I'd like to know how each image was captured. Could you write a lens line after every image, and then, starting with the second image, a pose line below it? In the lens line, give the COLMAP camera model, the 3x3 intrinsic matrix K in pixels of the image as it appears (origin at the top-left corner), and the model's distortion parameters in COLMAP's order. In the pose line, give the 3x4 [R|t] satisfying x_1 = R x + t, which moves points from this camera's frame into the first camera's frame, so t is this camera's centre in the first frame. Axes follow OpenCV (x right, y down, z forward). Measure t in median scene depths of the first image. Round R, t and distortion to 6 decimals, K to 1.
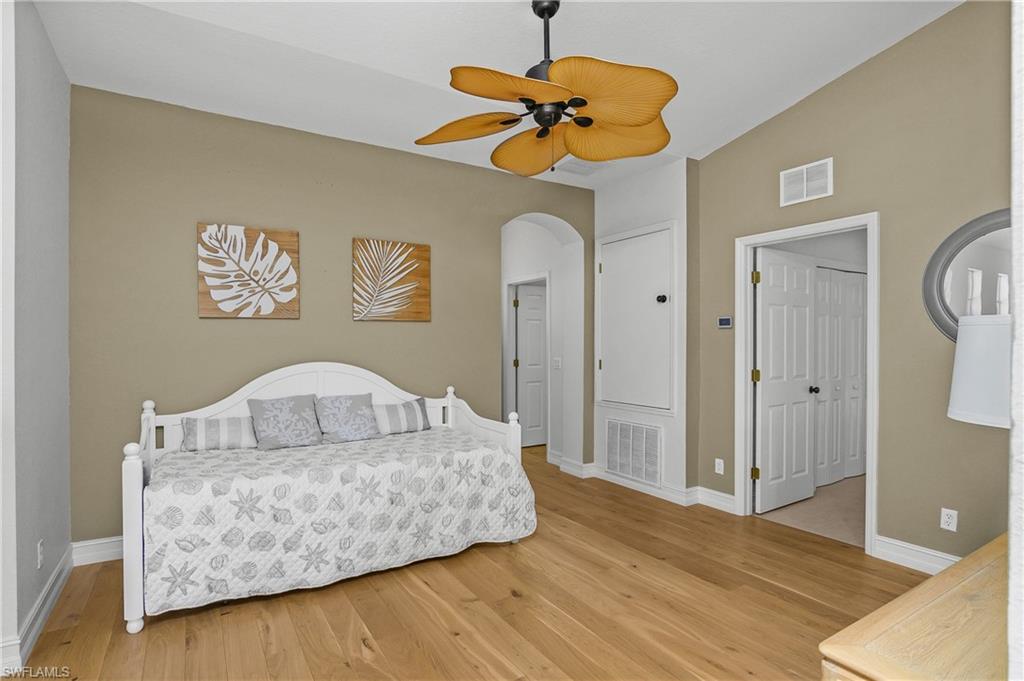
lens RADIAL K [[508.4, 0, 510.8], [0, 508.4, 342.9], [0, 0, 1]] dist [-0.015395, 0.000574]
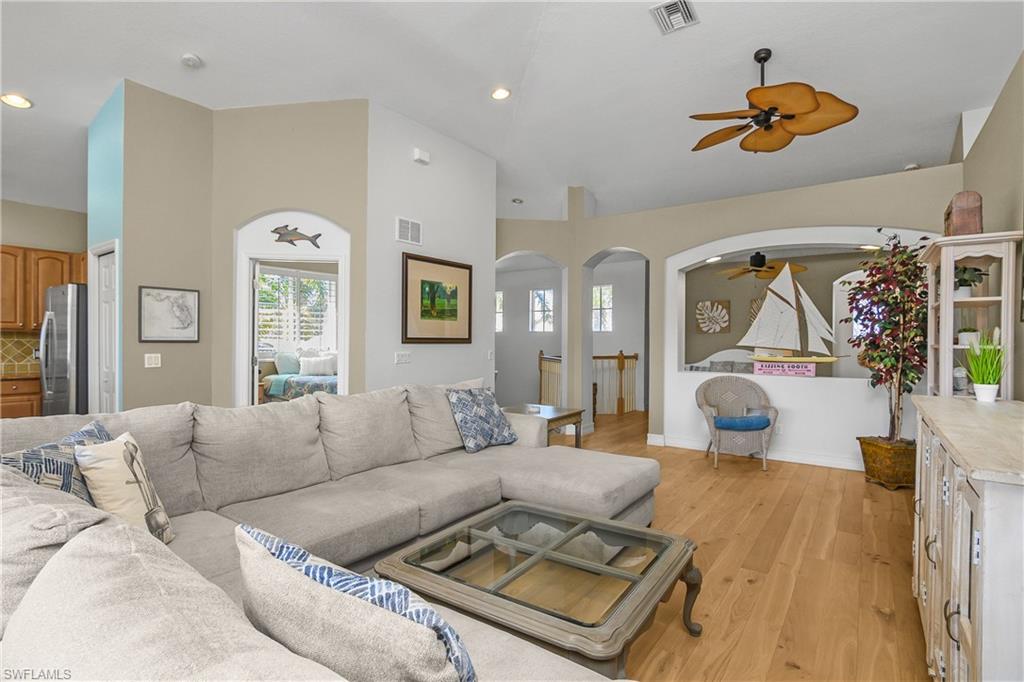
lens RADIAL K [[496.6, 0, 504.7], [0, 496.6, 341.3], [0, 0, 1]] dist [-0.014555, 0.000875]
pose [[0.360061, 0.001860, -0.932927, 1.746914], [-0.009122, 0.999957, -0.001527, 0.014360], [0.932884, 0.009060, 0.360062, -1.151444]]
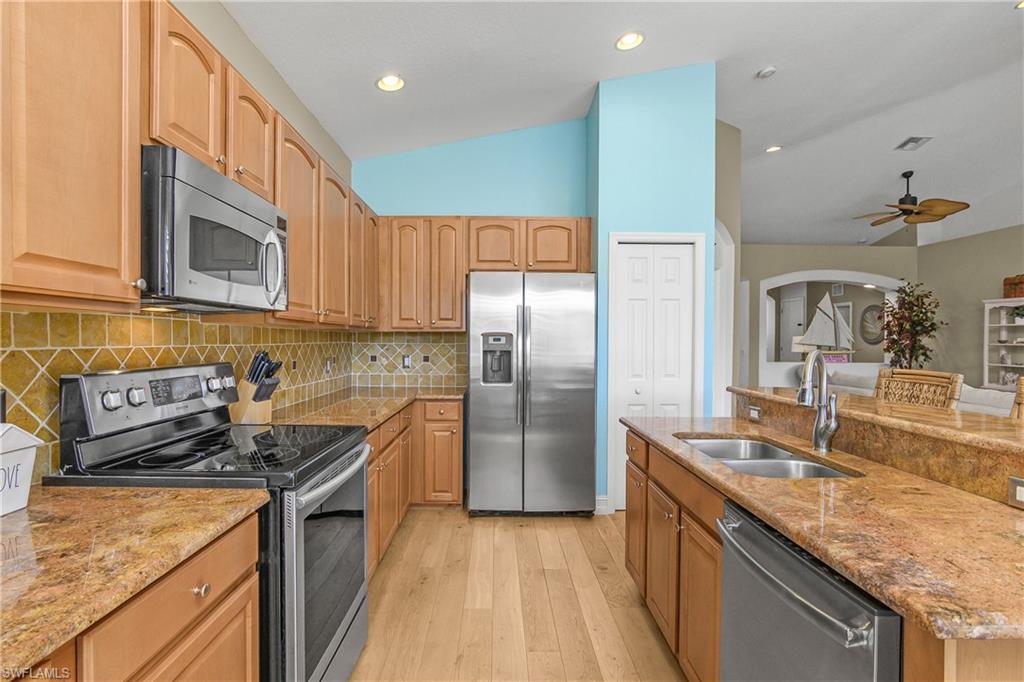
lens RADIAL K [[505.9, 0, 514.6], [0, 505.9, 346.9], [0, 0, 1]] dist [-0.000255, 0.000338]
pose [[0.859492, 0.012358, -0.511000, 0.468394], [-0.007968, 0.999910, 0.010781, 0.019258], [0.511088, -0.005195, 0.859513, -2.863693]]
